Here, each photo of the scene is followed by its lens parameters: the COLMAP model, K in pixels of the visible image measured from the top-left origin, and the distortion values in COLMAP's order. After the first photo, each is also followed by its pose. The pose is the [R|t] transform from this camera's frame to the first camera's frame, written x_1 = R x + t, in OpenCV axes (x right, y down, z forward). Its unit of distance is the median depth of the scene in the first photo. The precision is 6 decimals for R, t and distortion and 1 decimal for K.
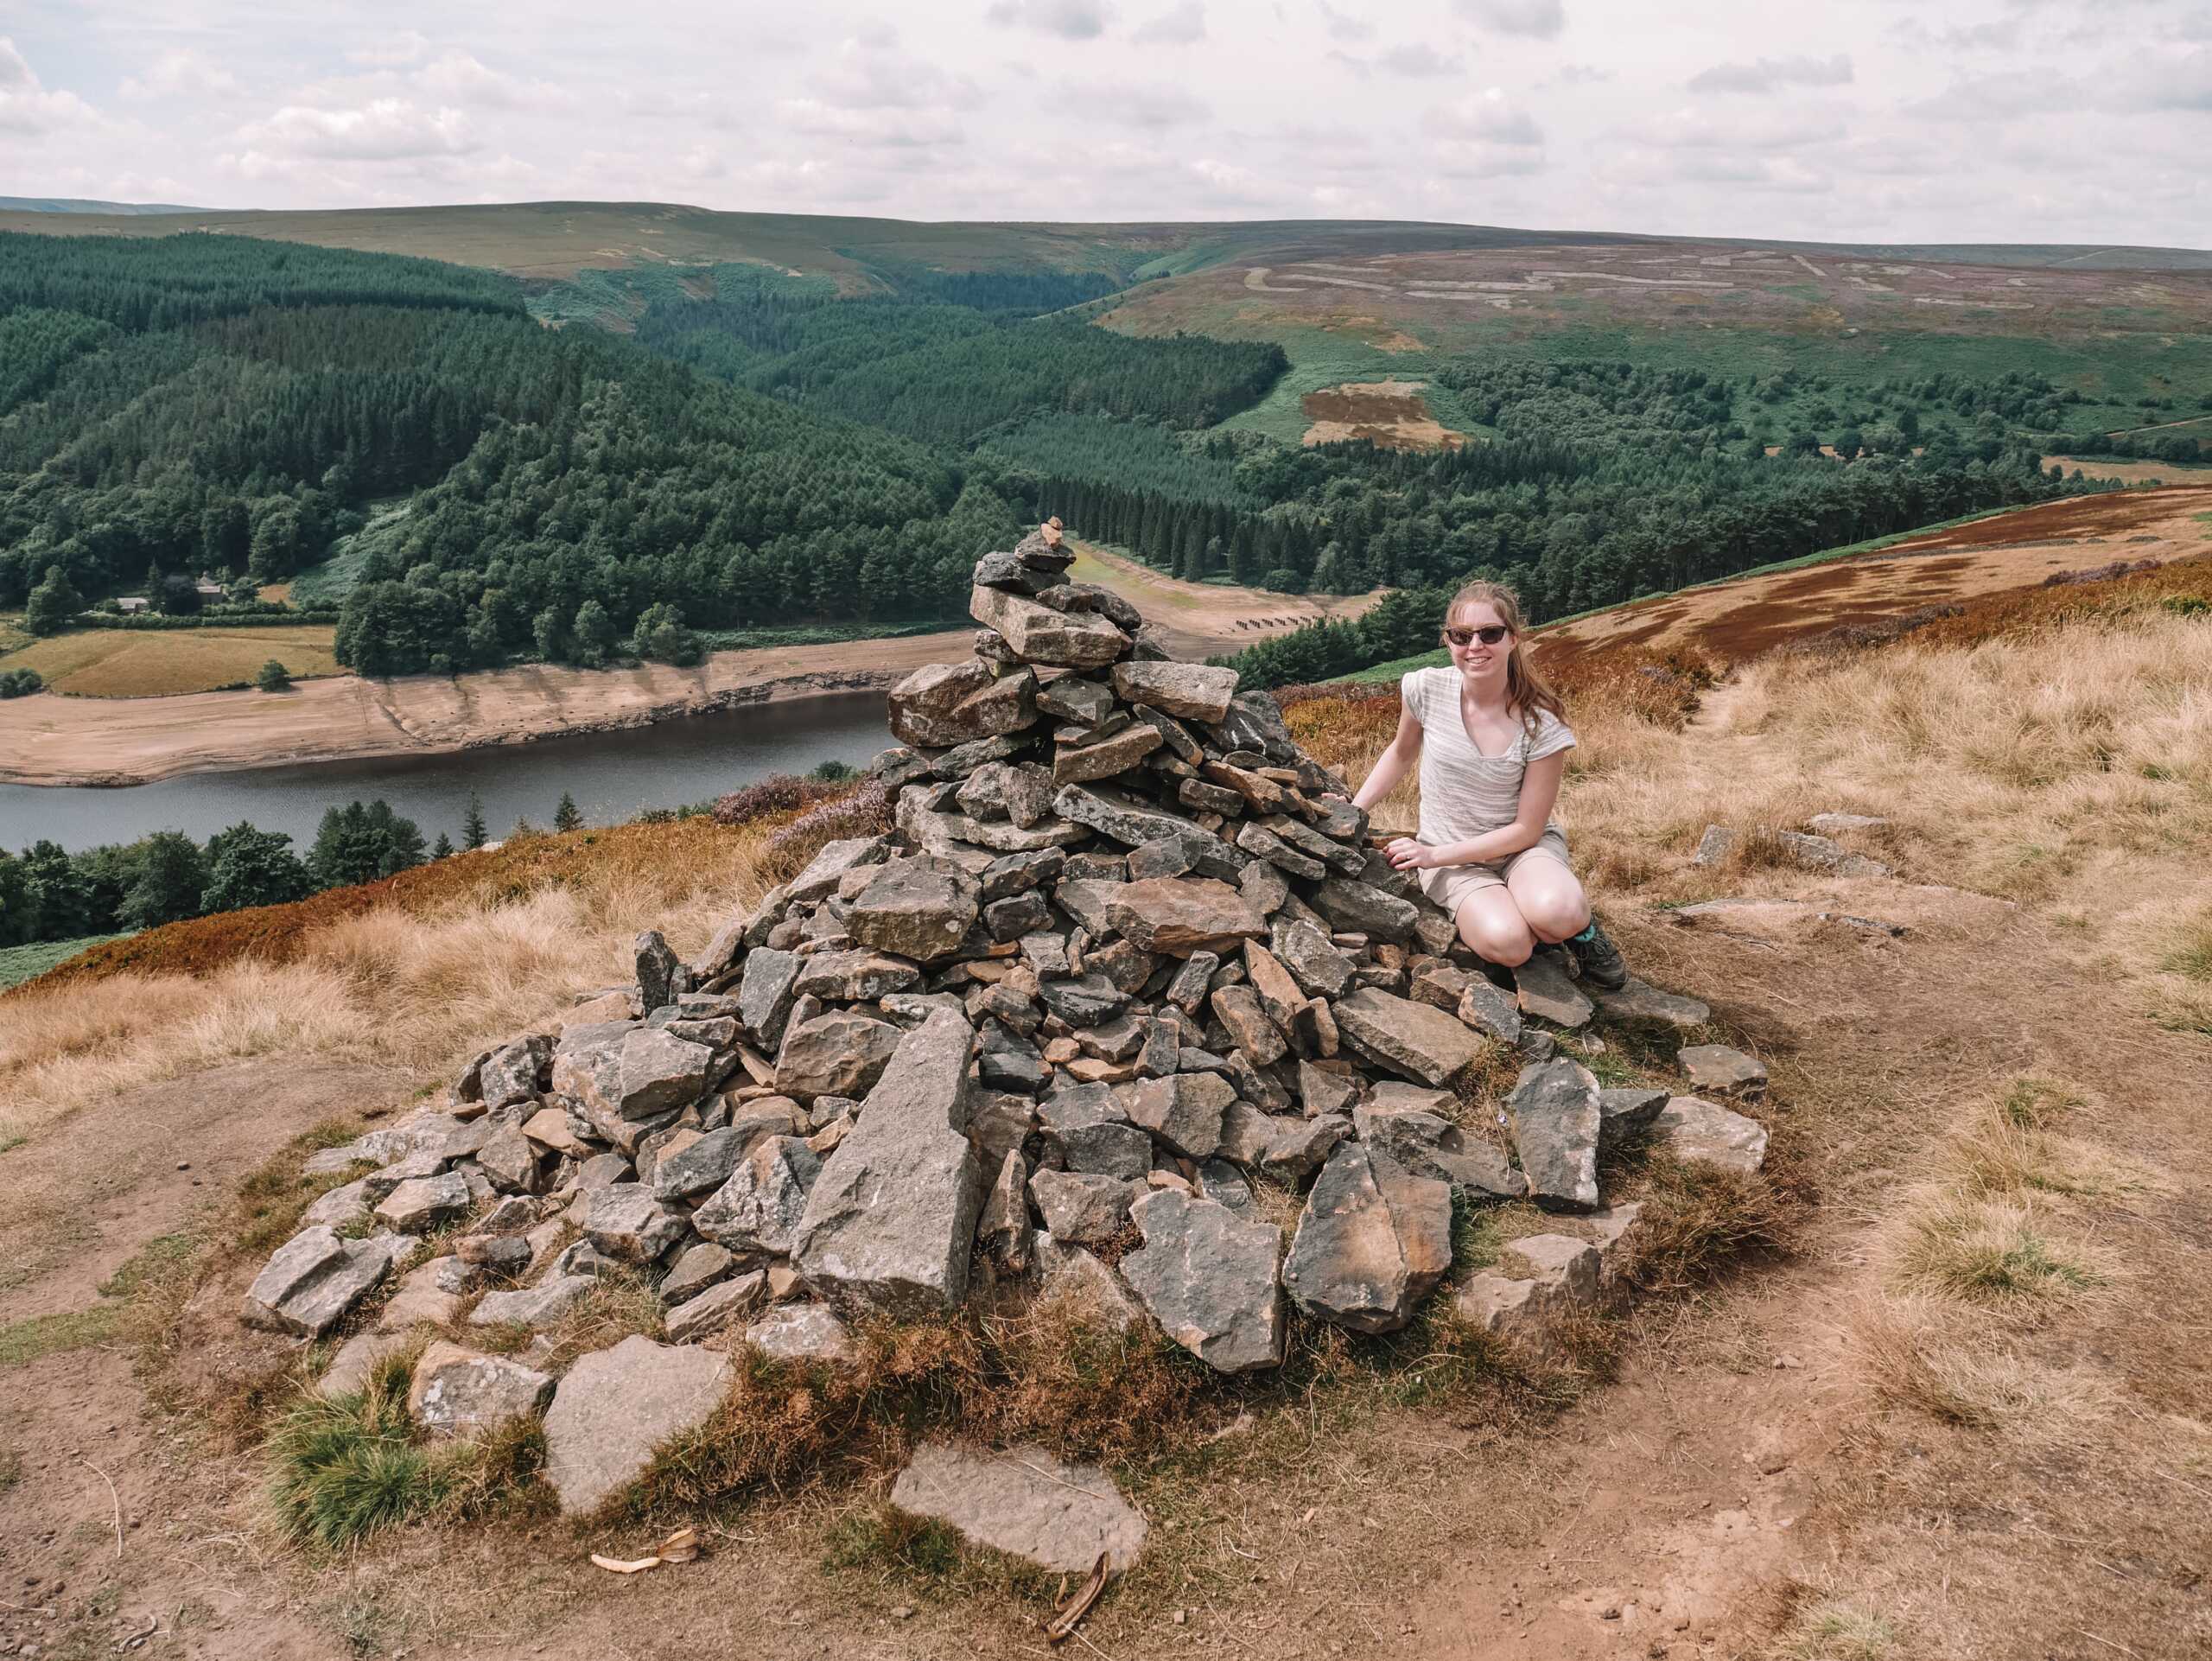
lens RADIAL K [[1863.8, 0, 1108.5], [0, 1863.8, 837.4], [0, 0, 1]] dist [-0.038567, 0.007897]
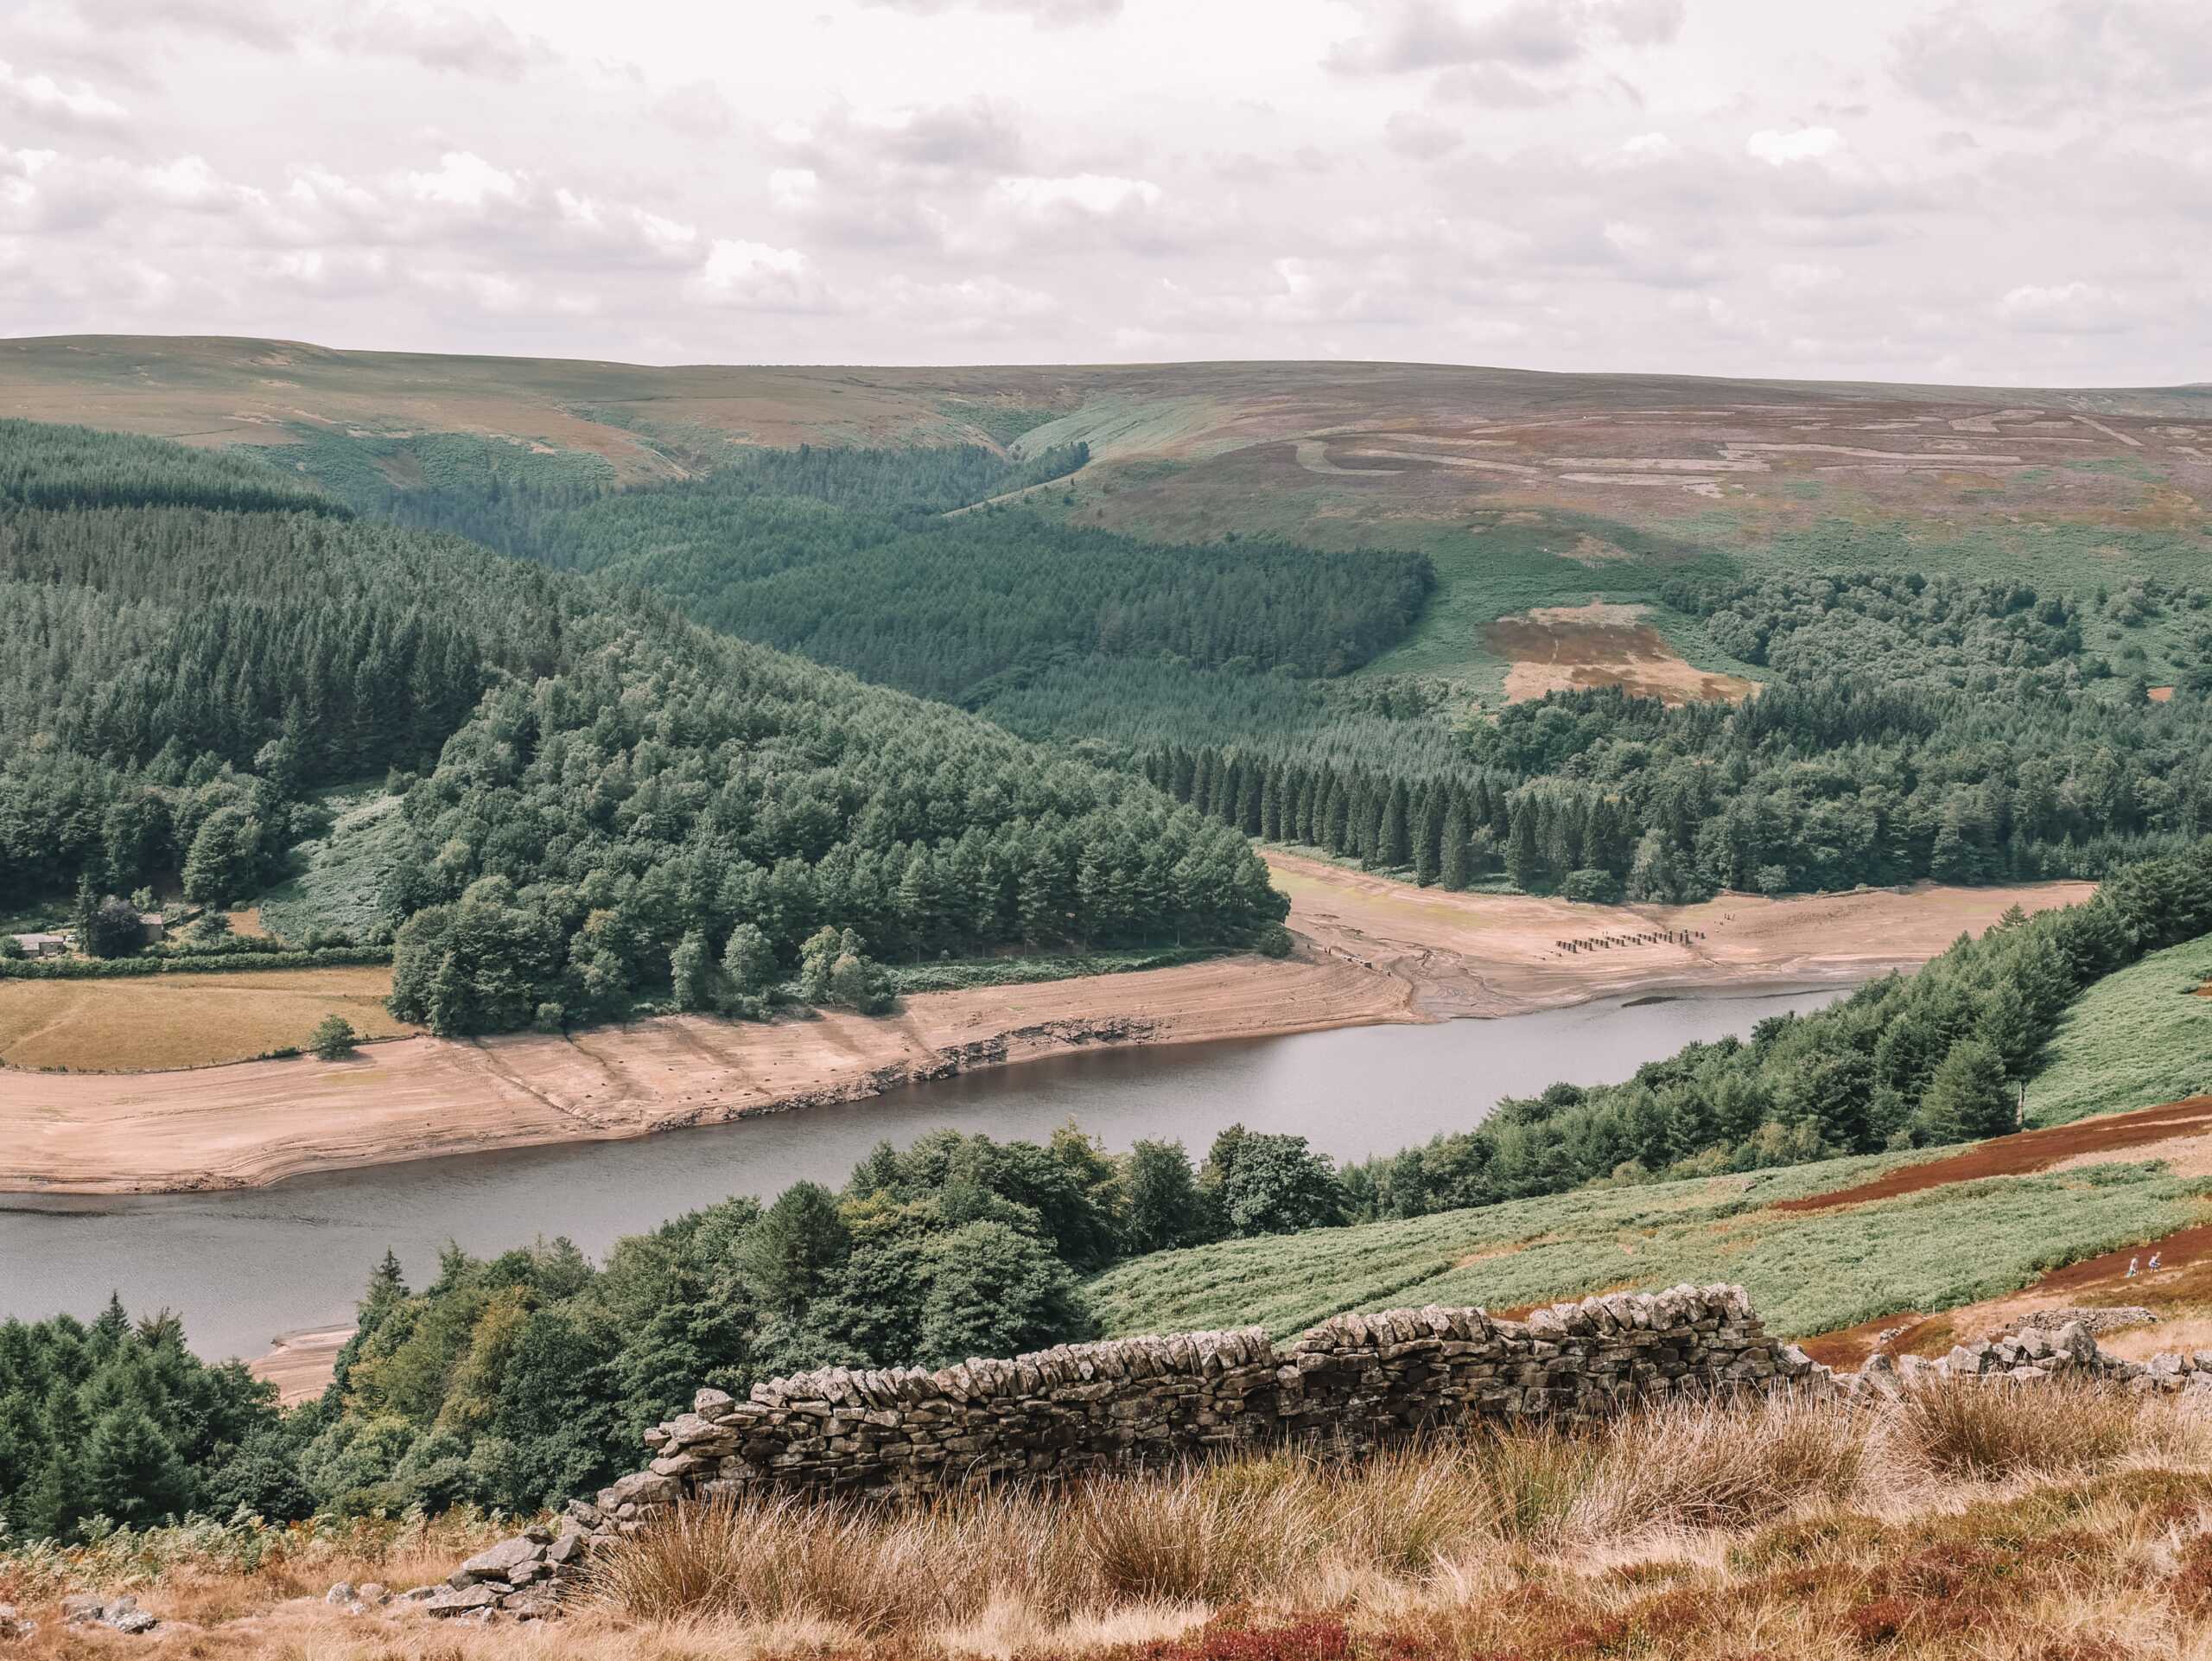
lens RADIAL K [[3163.6, 0, 1104.2], [0, 3163.6, 827.8], [0, 0, 1]] dist [-0.031703, 0.000000]
pose [[0.993001, -0.019239, 0.116524, -0.254982], [0.038715, 0.985152, -0.167264, 0.036314], [-0.111576, 0.170604, 0.979002, -0.162837]]
